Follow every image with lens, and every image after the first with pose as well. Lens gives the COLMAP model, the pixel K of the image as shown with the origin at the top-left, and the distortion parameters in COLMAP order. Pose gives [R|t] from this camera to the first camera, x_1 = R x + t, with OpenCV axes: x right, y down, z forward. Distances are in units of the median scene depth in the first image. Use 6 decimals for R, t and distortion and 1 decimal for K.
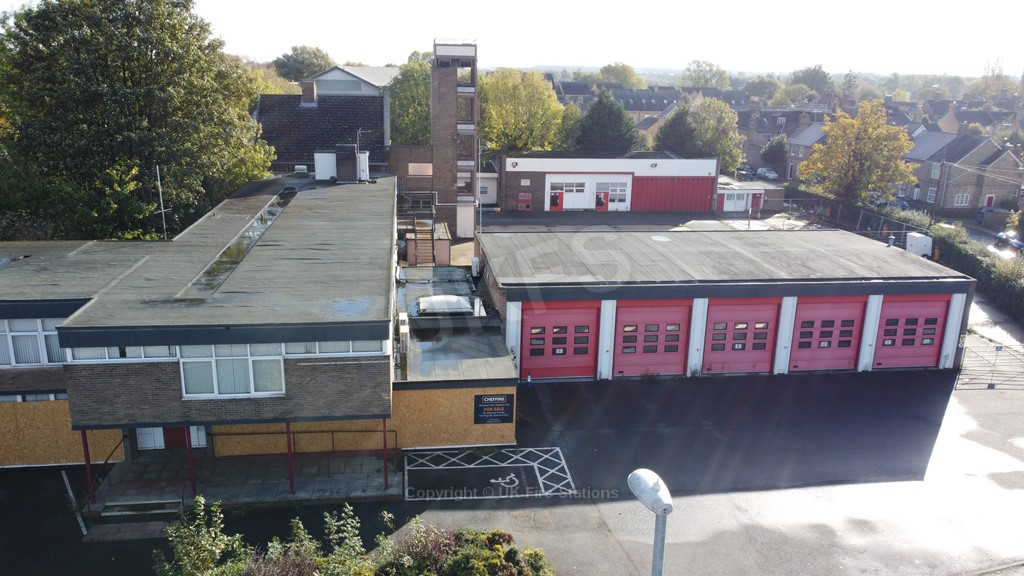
lens RADIAL K [[773.6, 0, 512.0], [0, 773.6, 288.0], [0, 0, 1]] dist [0.010241, -0.014621]
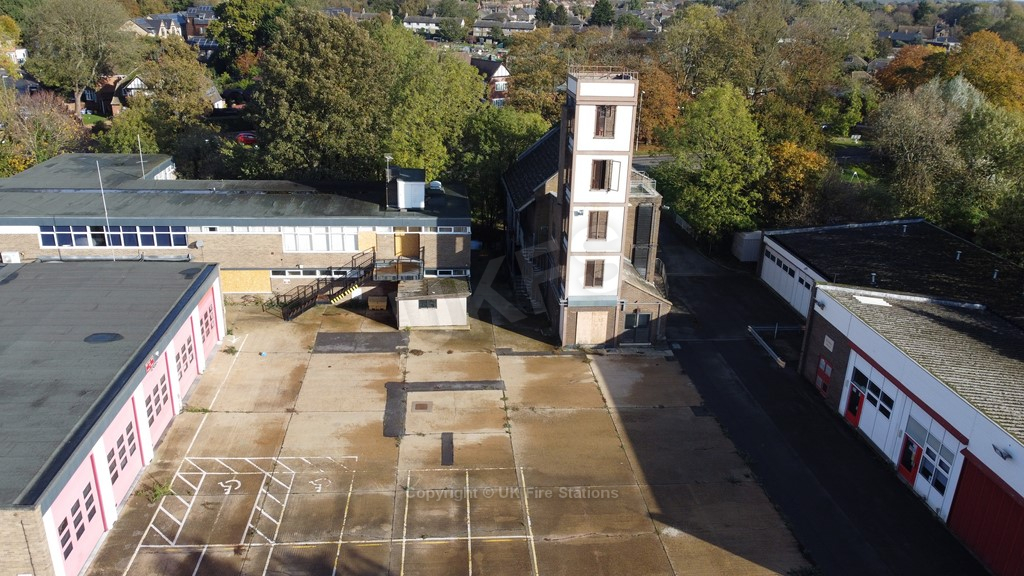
lens RADIAL K [[773.6, 0, 512.0], [0, 773.6, 288.0], [0, 0, 1]] dist [0.010241, -0.014621]
pose [[-0.039345, 0.336869, -0.940729, 1.087013], [-0.299596, 0.894168, 0.332726, -0.600024], [0.953255, 0.294930, 0.065743, 1.598957]]
